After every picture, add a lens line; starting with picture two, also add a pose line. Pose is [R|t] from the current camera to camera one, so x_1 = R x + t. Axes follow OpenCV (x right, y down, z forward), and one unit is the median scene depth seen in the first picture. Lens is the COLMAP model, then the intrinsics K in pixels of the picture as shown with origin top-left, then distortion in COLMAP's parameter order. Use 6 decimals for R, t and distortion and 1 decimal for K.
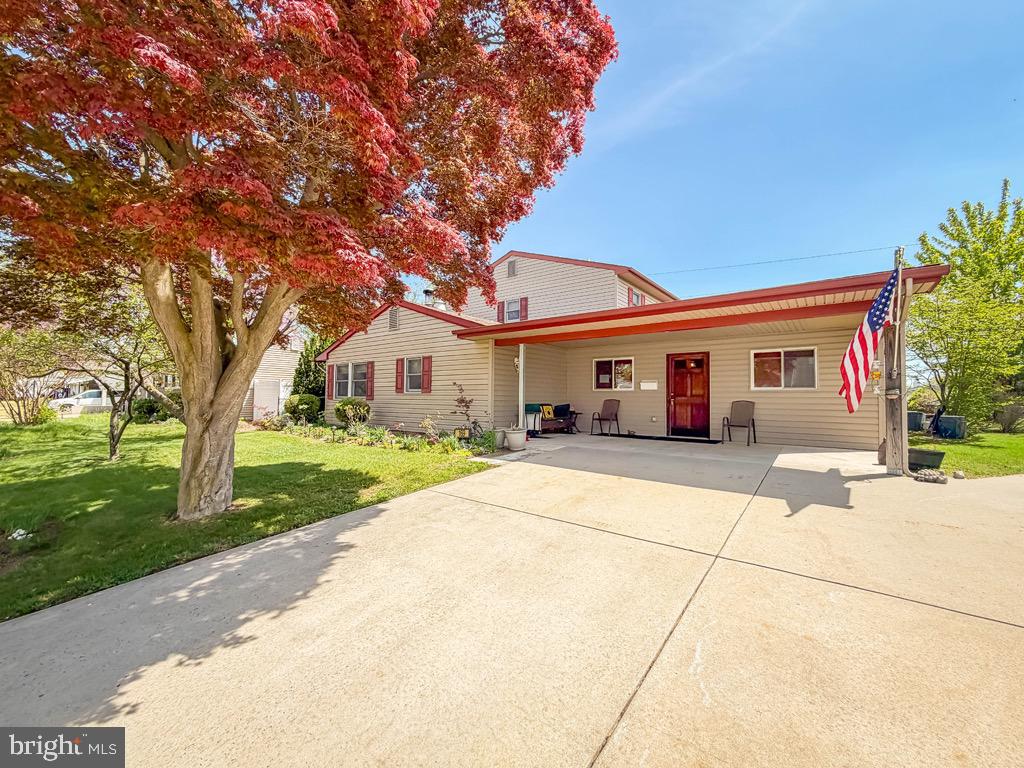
lens RADIAL K [[408.4, 0, 512.0], [0, 408.4, 384.0], [0, 0, 1]] dist [0.000336, 0.000310]
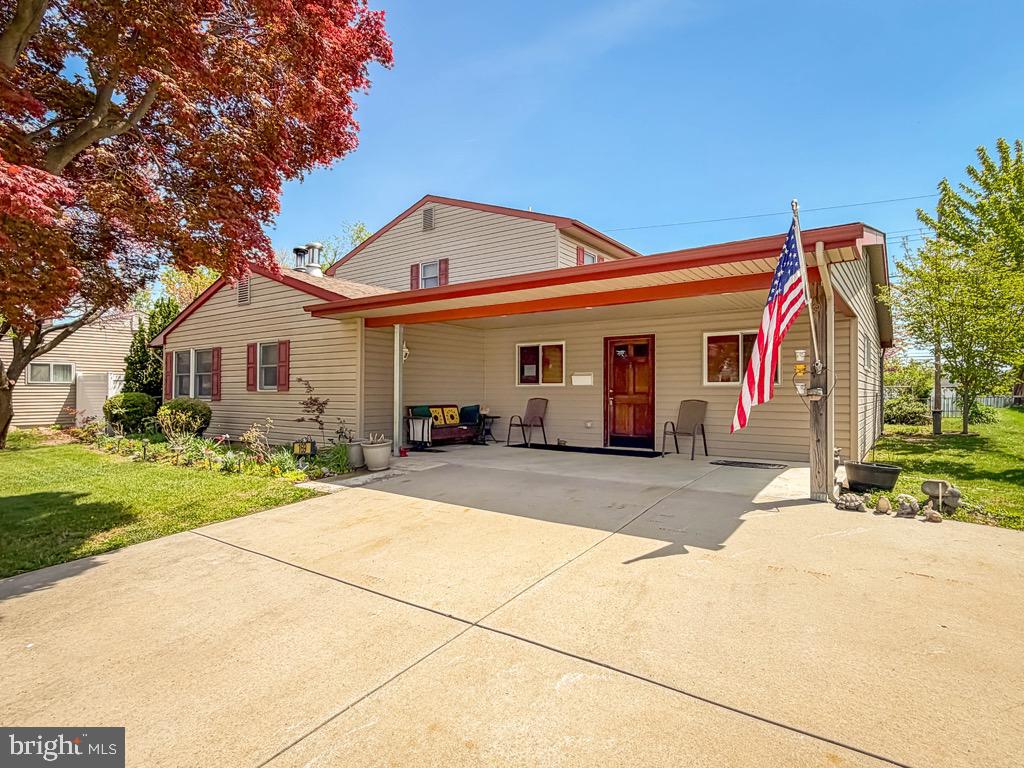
lens RADIAL K [[547.5, 0, 512.0], [0, 547.5, 384.0], [0, 0, 1]] dist [0.001207, 0.000465]
pose [[0.998811, -0.005792, 0.048402, 0.170662], [0.004843, 0.999795, 0.019684, -0.009415], [-0.048506, -0.019426, 0.998634, 0.007020]]
